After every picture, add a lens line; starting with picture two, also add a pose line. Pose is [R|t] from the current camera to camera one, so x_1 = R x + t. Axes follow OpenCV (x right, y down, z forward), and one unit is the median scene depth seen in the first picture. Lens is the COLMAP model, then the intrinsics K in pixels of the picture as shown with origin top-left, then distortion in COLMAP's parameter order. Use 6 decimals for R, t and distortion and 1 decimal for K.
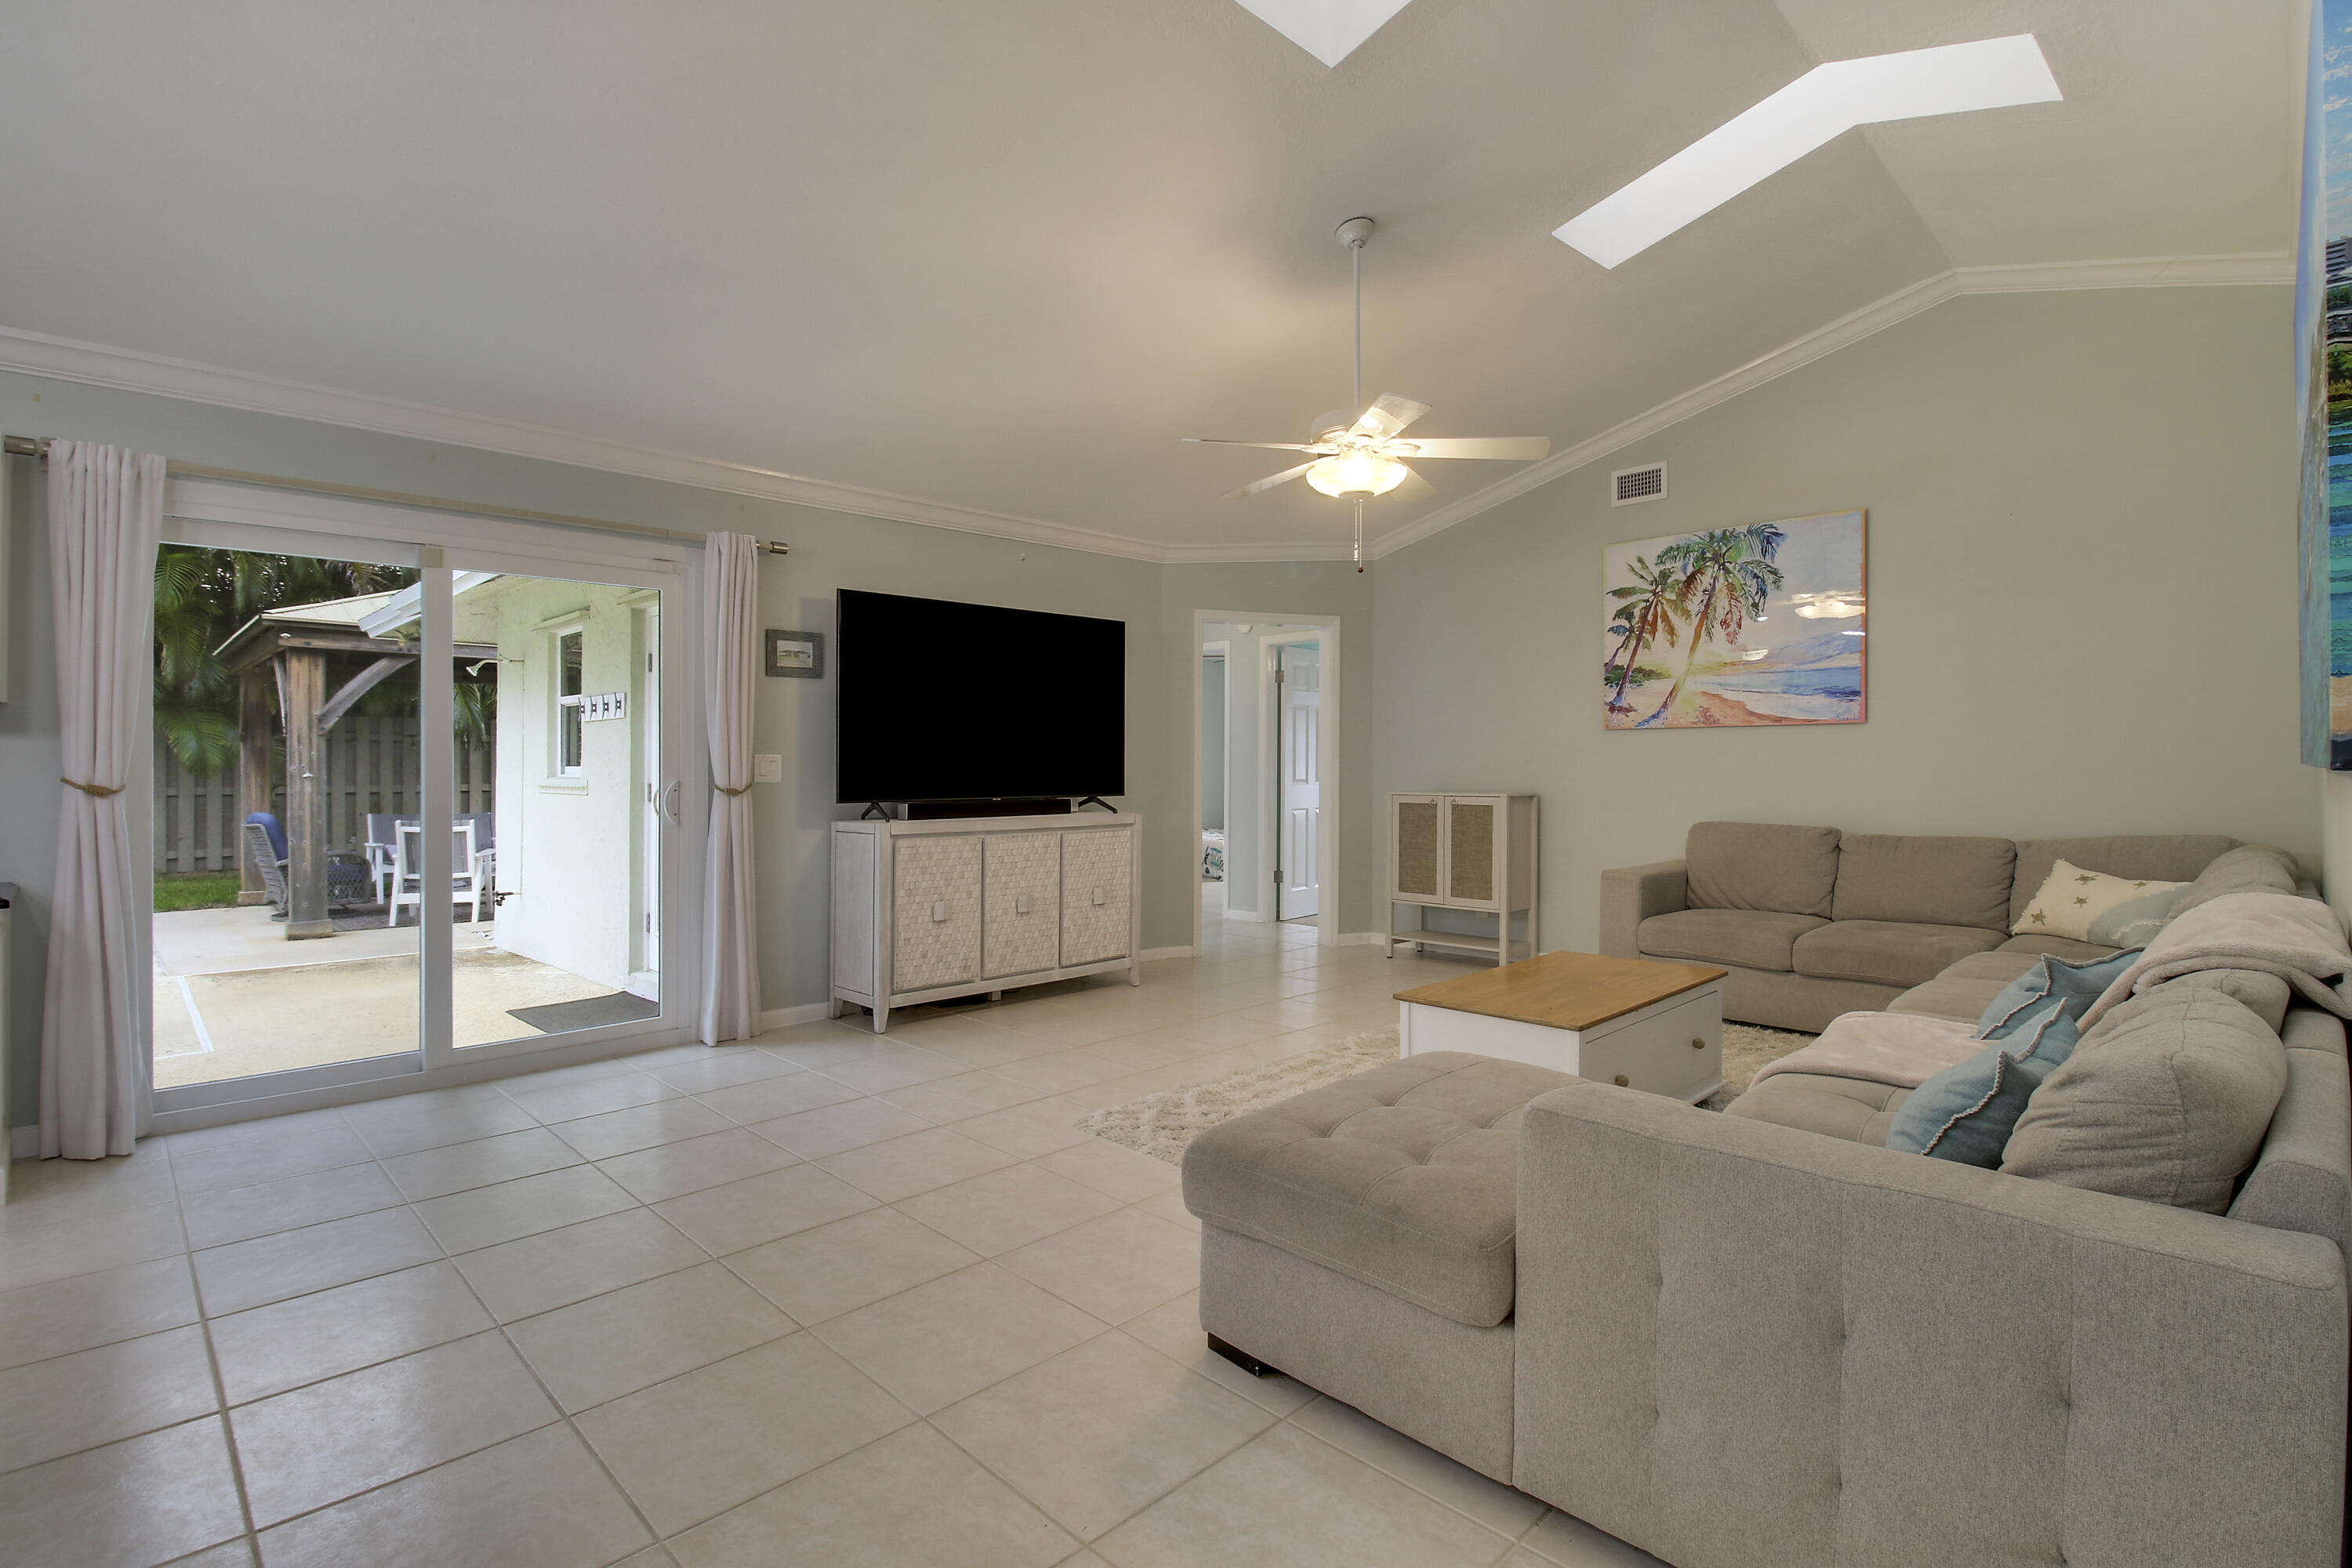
lens RADIAL K [[1107.4, 0, 1185.0], [0, 1107.4, 783.6], [0, 0, 1]] dist [-0.002569, -0.008320]
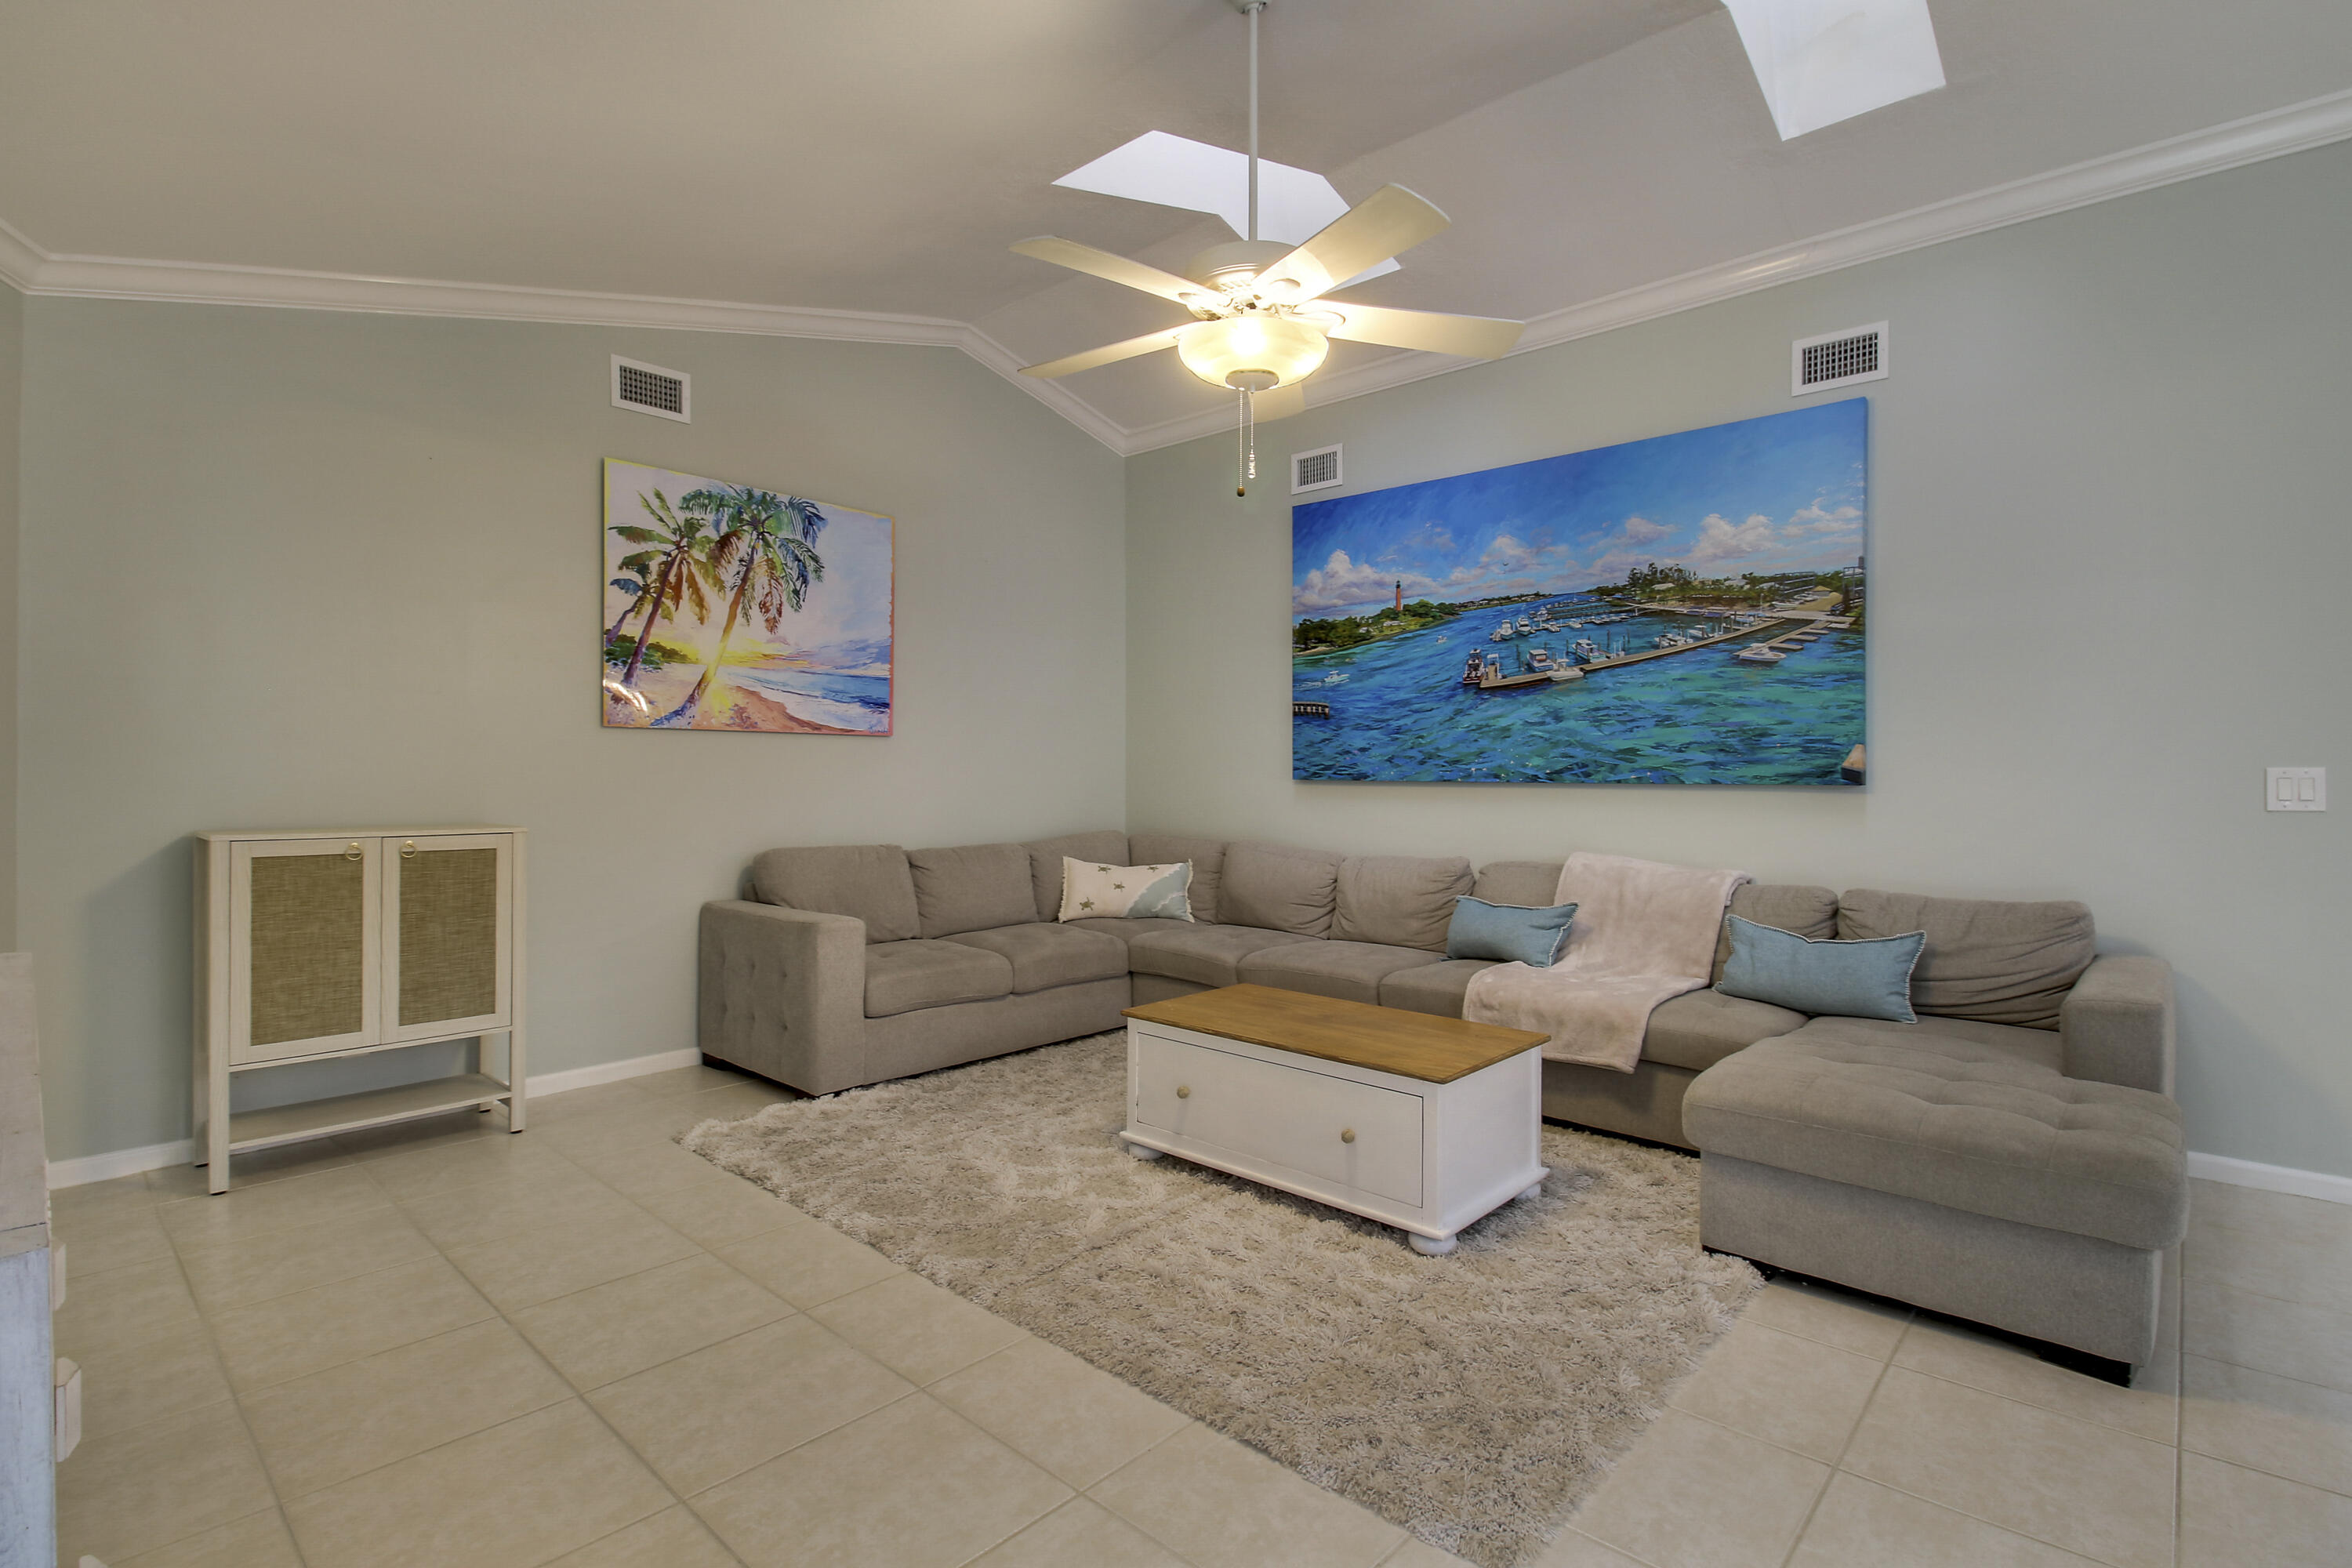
lens RADIAL K [[1107.4, 0, 1188.4], [0, 1107.4, 776.9], [0, 0, 1]] dist [-0.002569, -0.008320]
pose [[-0.048186, 0.000573, 0.998838, -0.339600], [0.012050, 0.999927, 0.000008, -0.014214], [-0.998766, 0.012036, -0.048189, 0.714389]]
